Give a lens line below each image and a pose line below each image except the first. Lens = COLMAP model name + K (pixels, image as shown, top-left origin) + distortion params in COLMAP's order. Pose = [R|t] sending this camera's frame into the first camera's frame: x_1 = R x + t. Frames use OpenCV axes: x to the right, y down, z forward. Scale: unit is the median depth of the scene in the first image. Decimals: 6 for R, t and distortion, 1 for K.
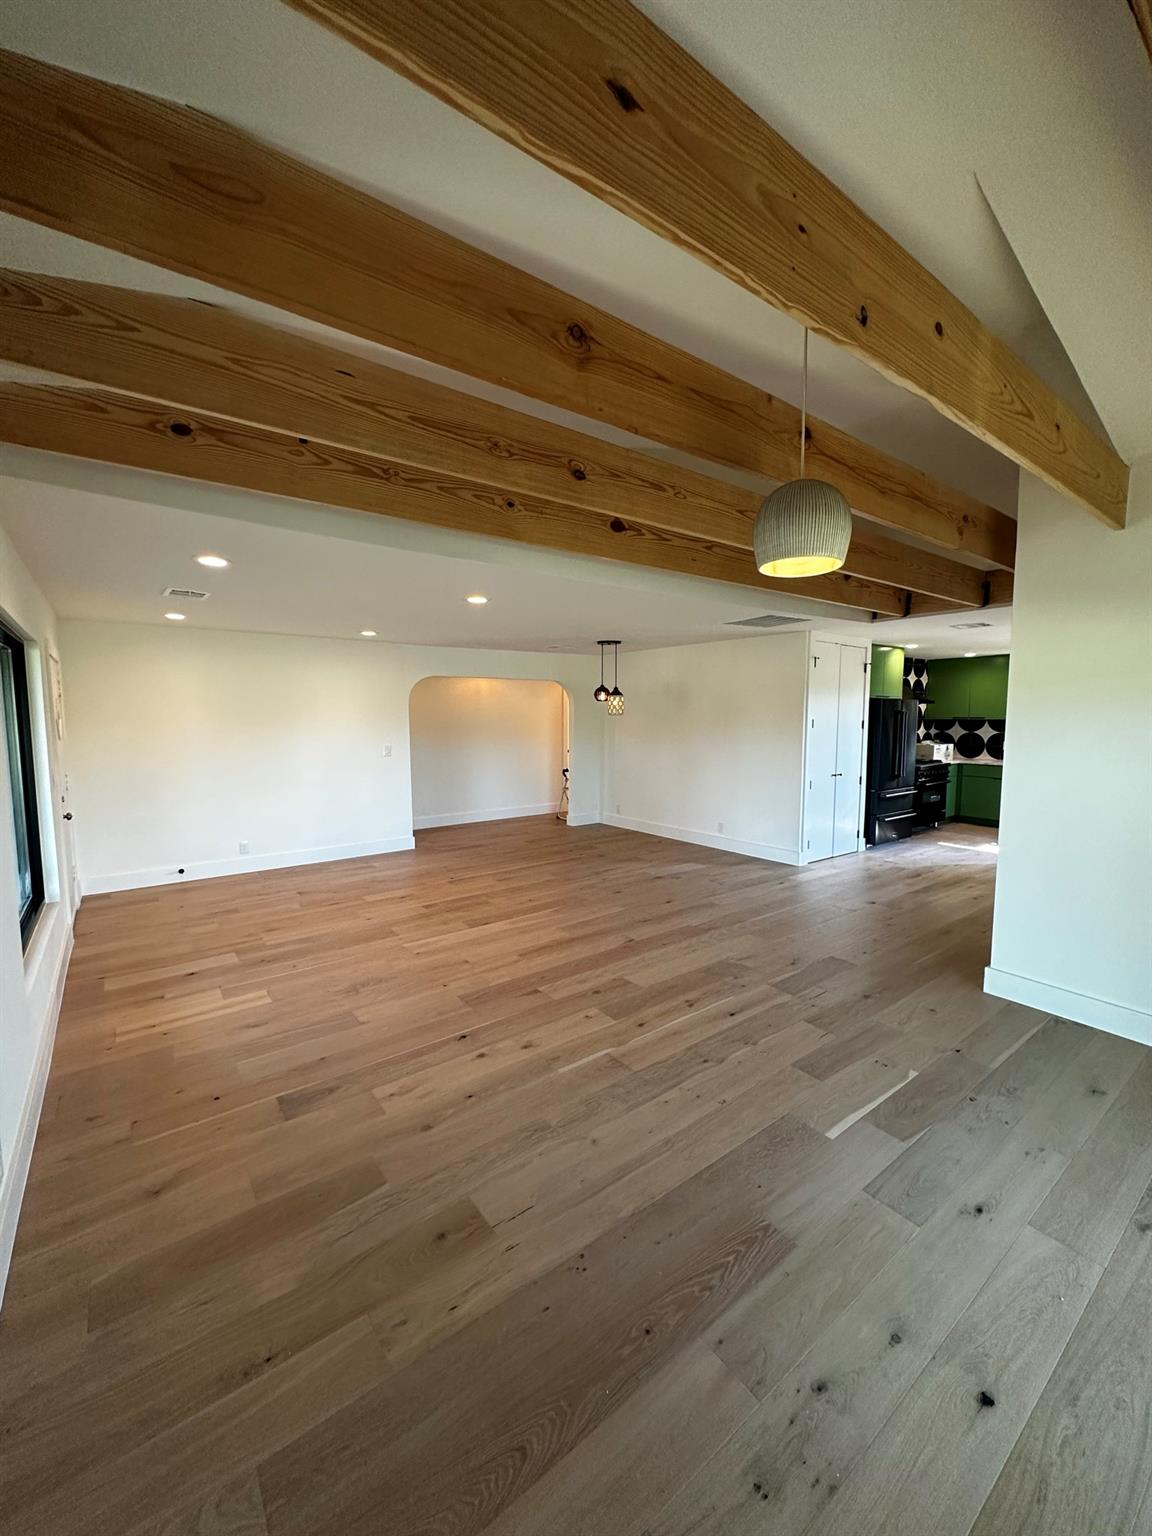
lens RADIAL K [[609.4, 0, 577.5], [0, 609.4, 771.9], [0, 0, 1]] dist [-0.002470, -0.001394]
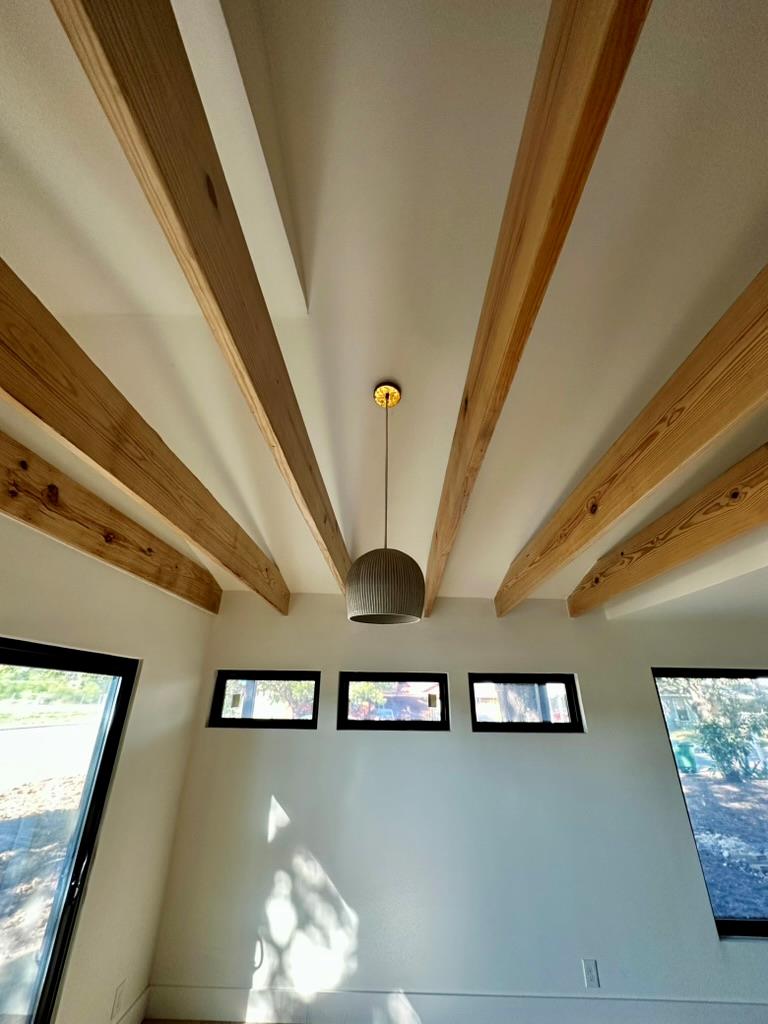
lens RADIAL K [[406.3, 0, 384.0], [0, 406.3, 511.8], [0, 0, 1]] dist [-0.002470, -0.001394]
pose [[-0.618845, -0.333169, -0.711357, 0.662390], [-0.080904, 0.927813, -0.364166, -0.178092], [0.781335, -0.167811, -0.601128, 1.035347]]
